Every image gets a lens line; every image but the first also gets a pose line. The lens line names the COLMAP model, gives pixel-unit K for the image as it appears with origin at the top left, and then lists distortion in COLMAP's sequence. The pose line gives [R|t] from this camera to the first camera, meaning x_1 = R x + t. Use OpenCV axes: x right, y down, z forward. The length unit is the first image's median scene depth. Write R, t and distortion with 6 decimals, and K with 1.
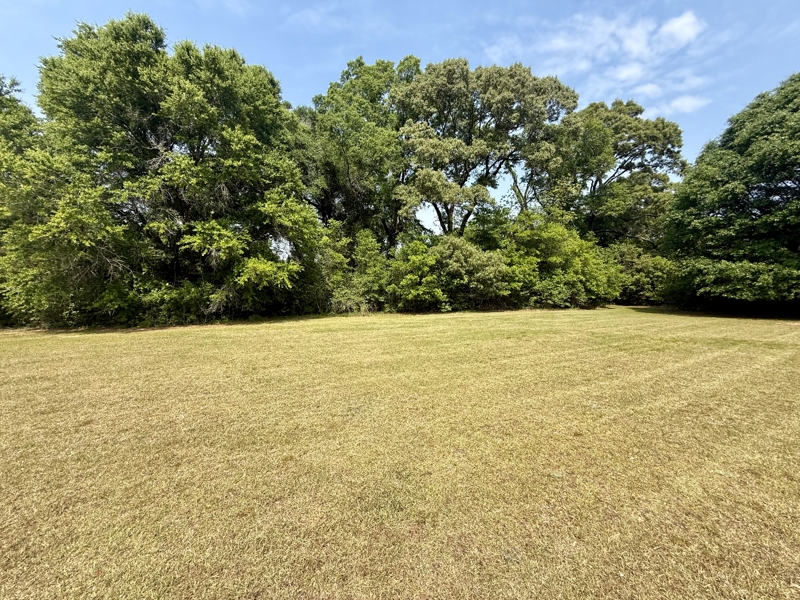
lens RADIAL K [[319.7, 0, 400.0], [0, 319.7, 300.0], [0, 0, 1]] dist [-0.001222, -0.000125]
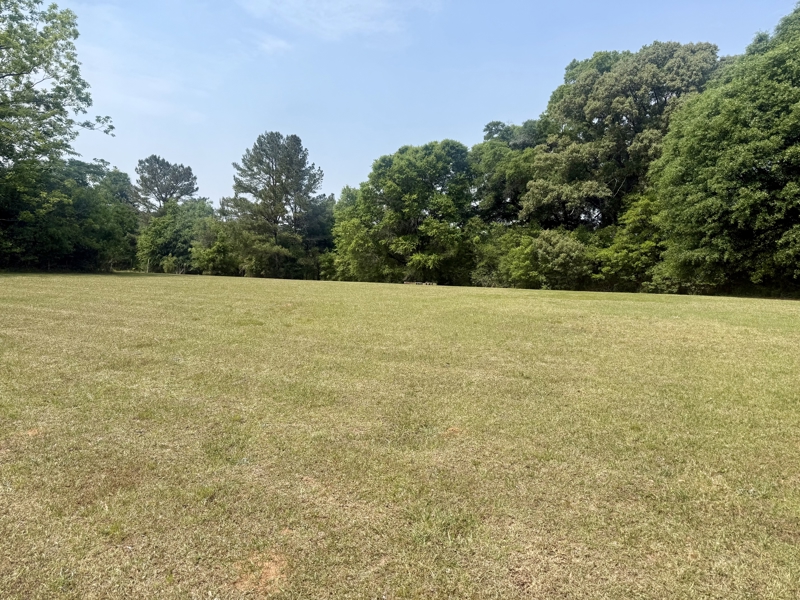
lens RADIAL K [[558.3, 0, 400.0], [0, 558.3, 300.0], [0, 0, 1]] dist [0.113897, -0.153503]
pose [[0.526407, 0.047554, -0.848902, 2.423645], [-0.066766, 0.997664, 0.014485, 0.115265], [0.847607, 0.049053, 0.528352, -0.910325]]
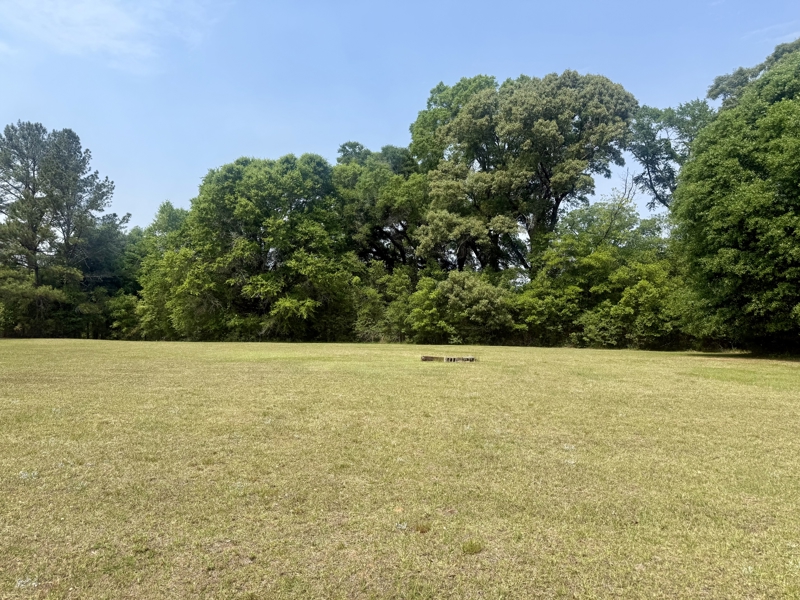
lens RADIAL K [[558.3, 0, 400.0], [0, 558.3, 300.0], [0, 0, 1]] dist [0.113897, -0.153503]
pose [[0.827947, -0.014397, -0.560622, 1.411575], [-0.036691, 0.996138, -0.079767, 0.064258], [0.559606, 0.086613, 0.824221, -0.817398]]
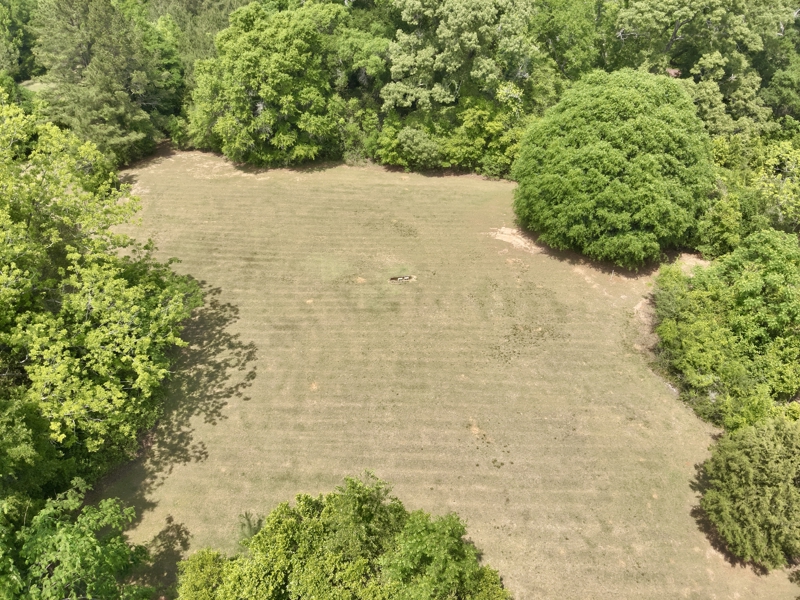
lens RADIAL K [[593.1, 0, 400.0], [0, 593.1, 300.0], [0, 0, 1]] dist [0.051762, -0.000284]
pose [[0.869212, 0.291890, -0.399087, 2.173427], [-0.029292, 0.836132, 0.547745, -1.546128], [0.493571, -0.464417, 0.735326, -2.263237]]
